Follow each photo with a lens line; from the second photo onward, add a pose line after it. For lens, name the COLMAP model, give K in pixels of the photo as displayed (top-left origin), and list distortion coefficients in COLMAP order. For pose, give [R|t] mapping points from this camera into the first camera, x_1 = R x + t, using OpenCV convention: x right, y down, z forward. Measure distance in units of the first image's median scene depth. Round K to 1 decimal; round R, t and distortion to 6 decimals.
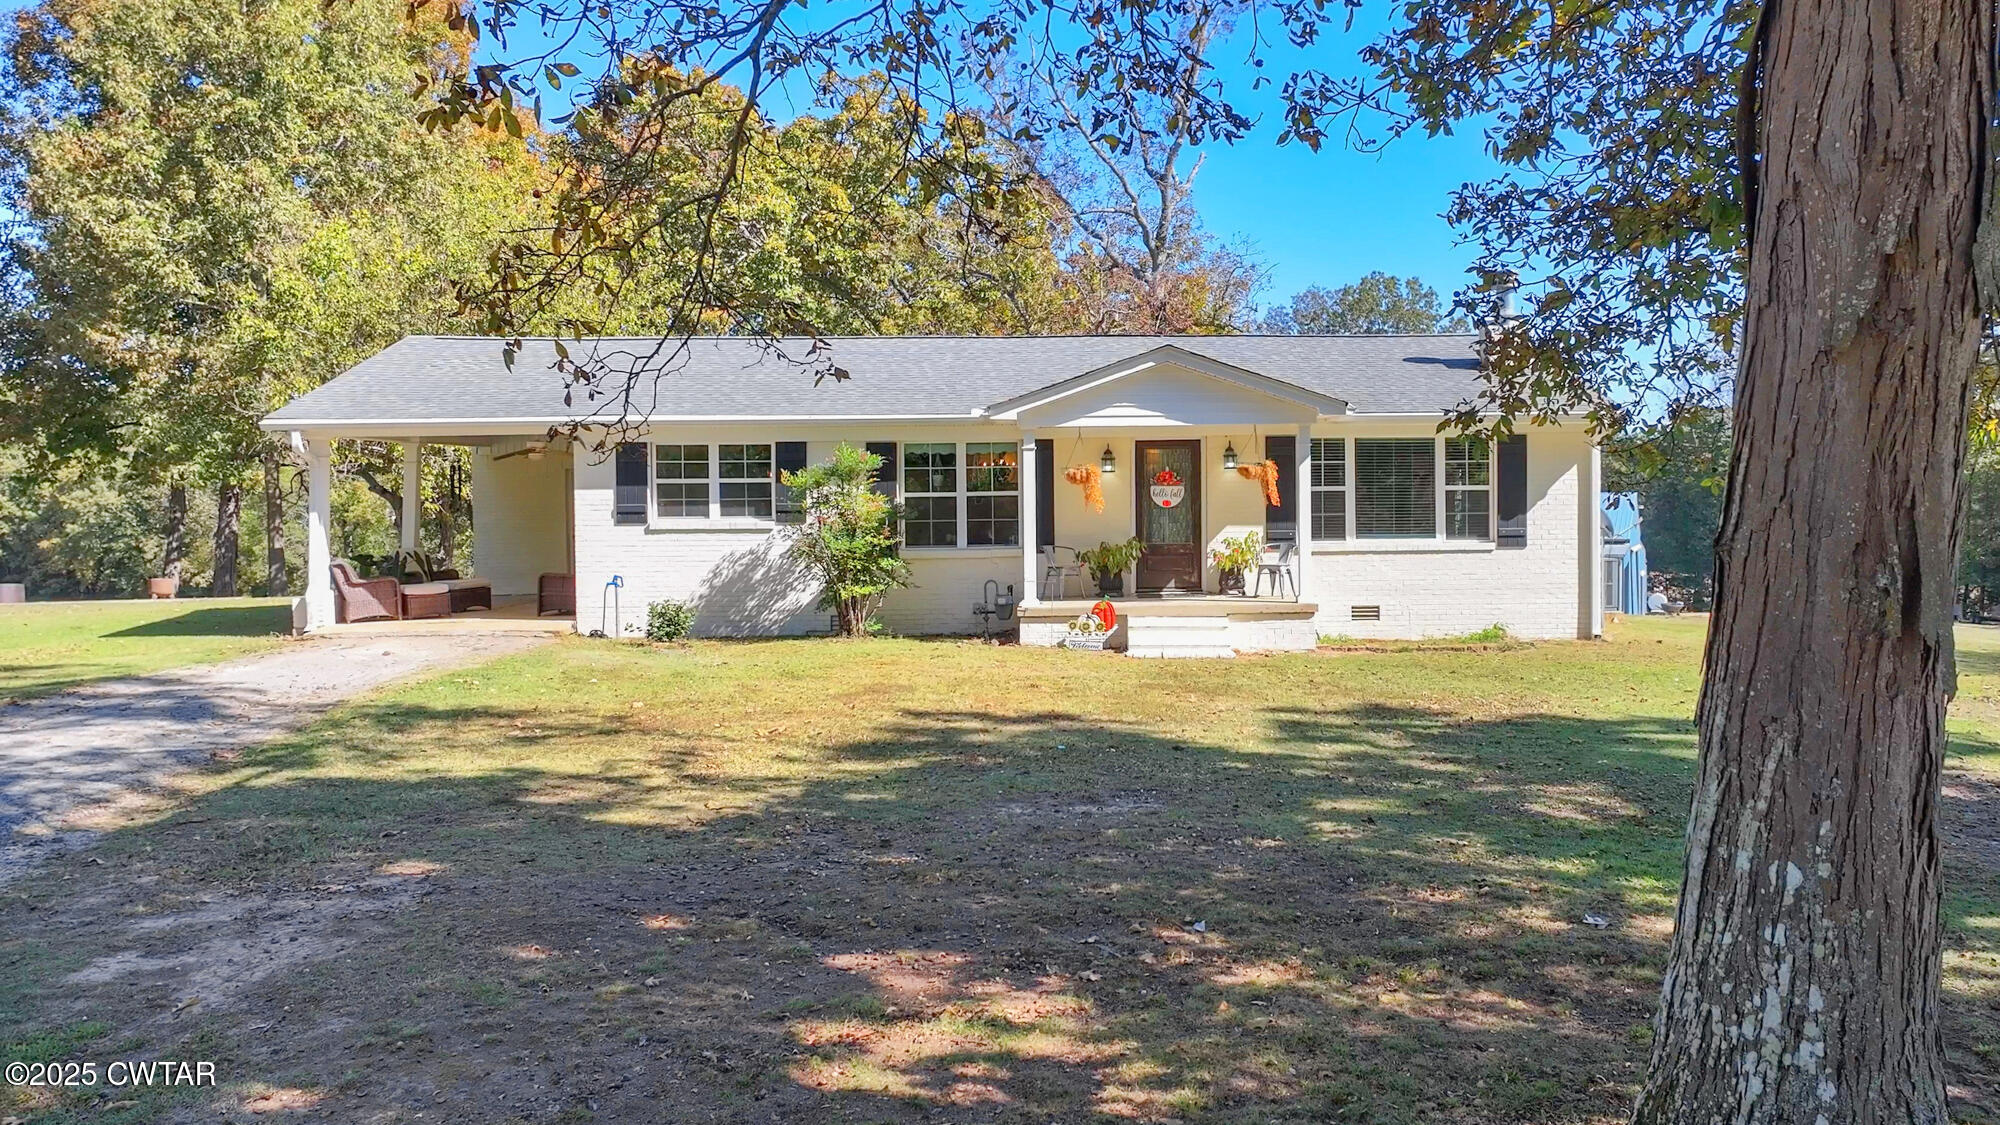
lens RADIAL K [[1618.5, 0, 1138.2], [0, 1618.5, 562.9], [0, 0, 1]] dist [0.015057, 0.014747]
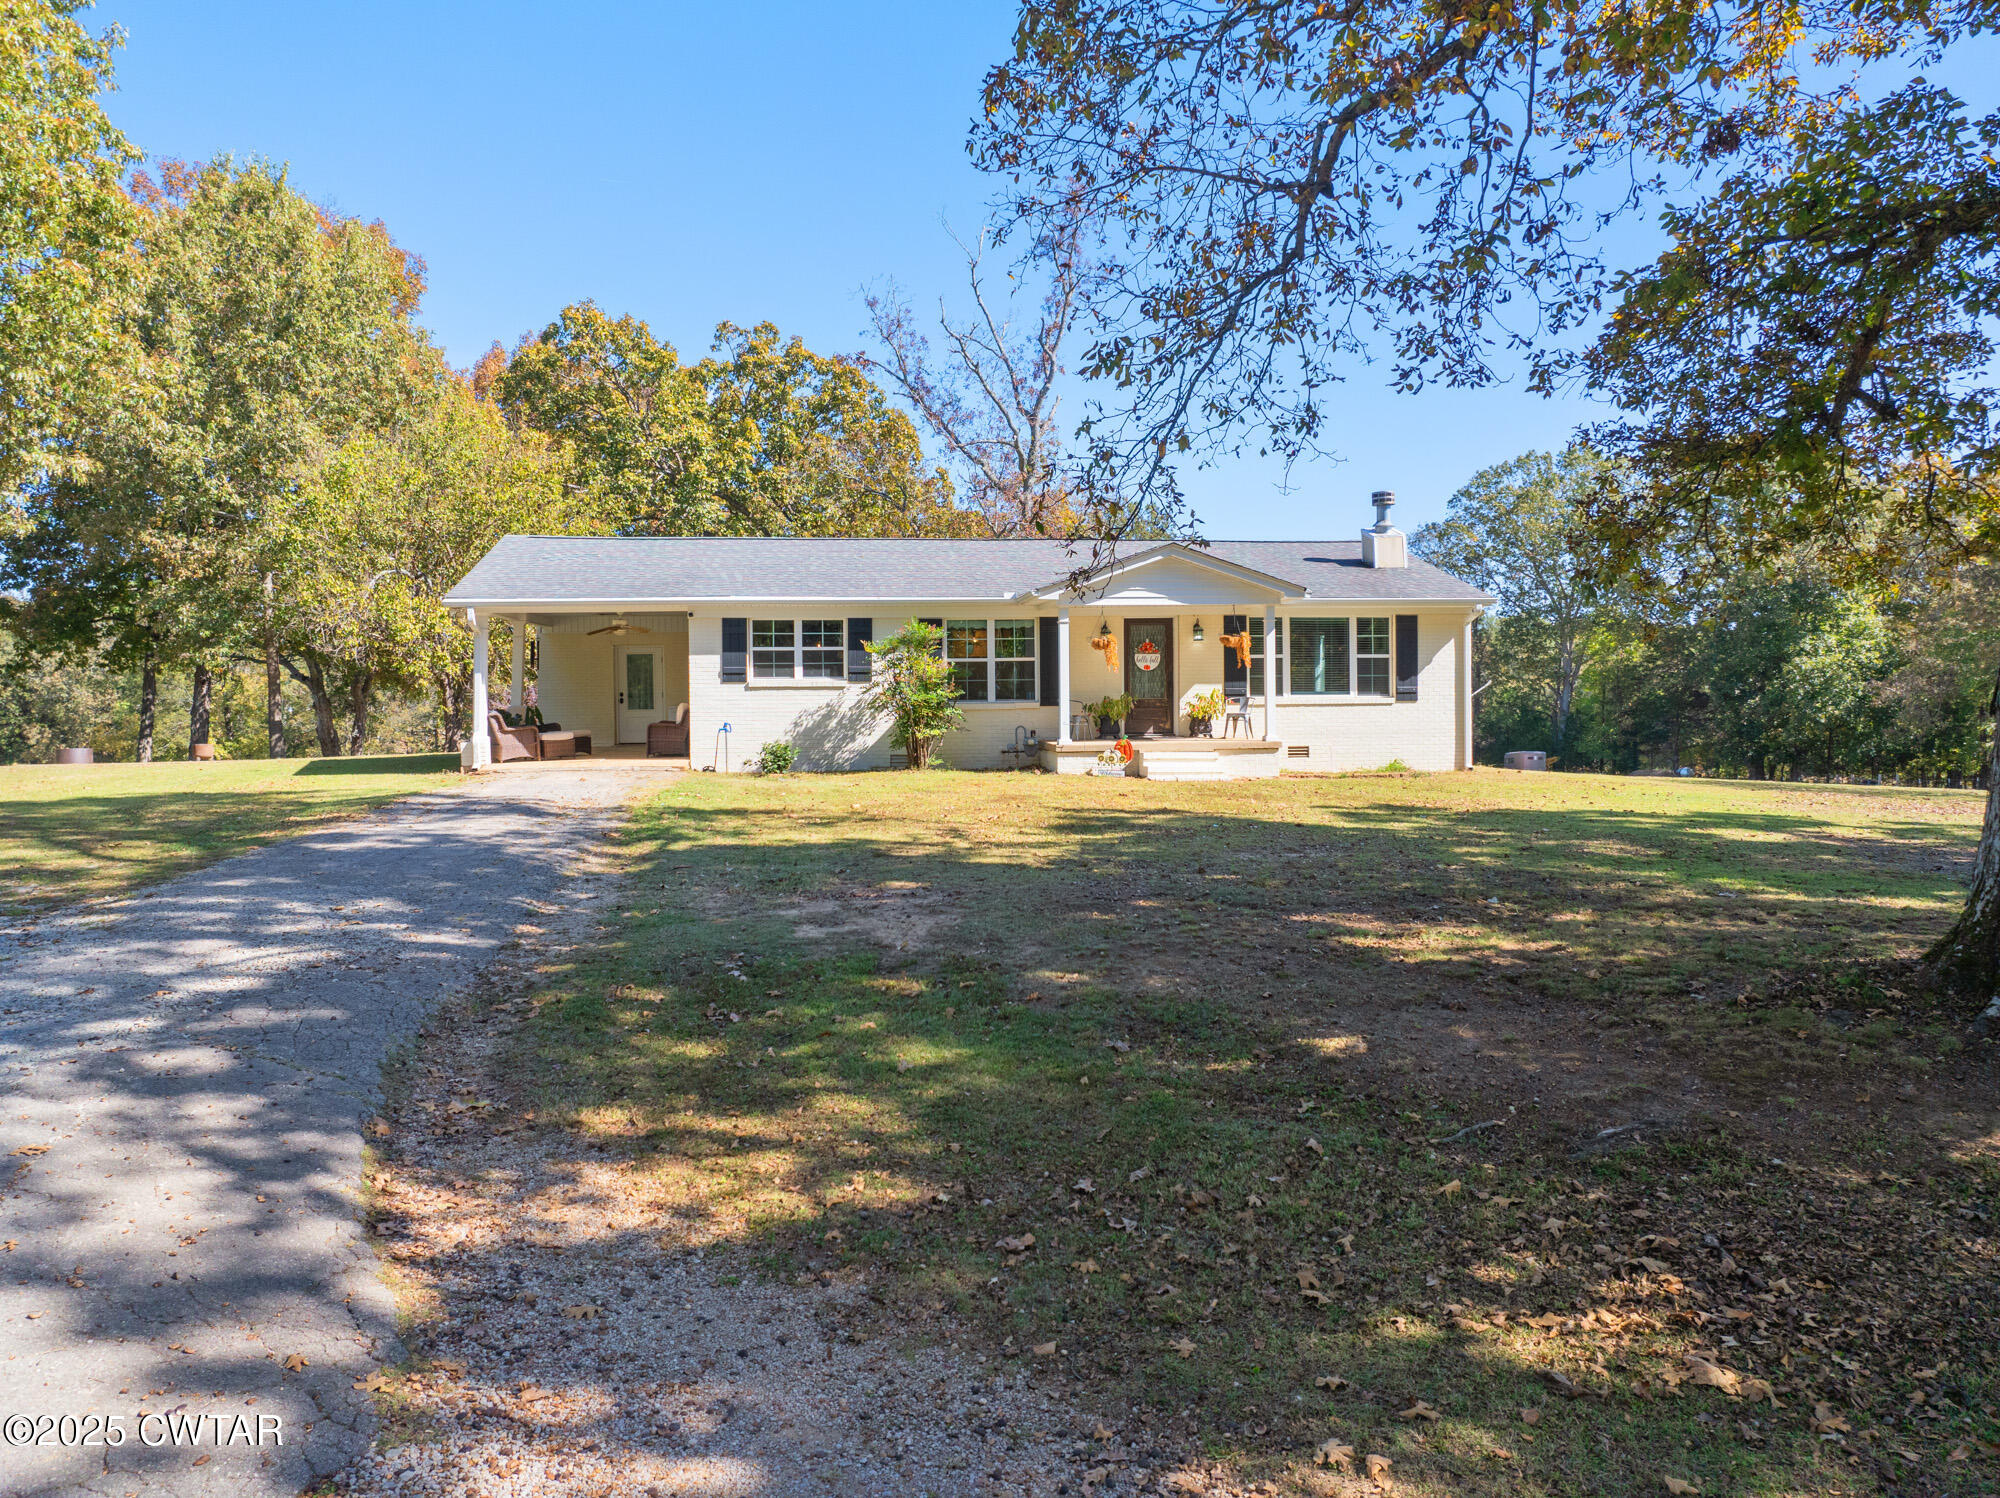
lens RADIAL K [[1399.4, 0, 1000.0], [0, 1399.4, 749.0], [0, 0, 1]] dist [-0.007795, -0.024575]
pose [[0.996220, -0.003803, 0.086788, -0.199396], [0.003836, 0.999993, -0.000211, 0.028510], [-0.086787, 0.000543, 0.996227, -0.102591]]
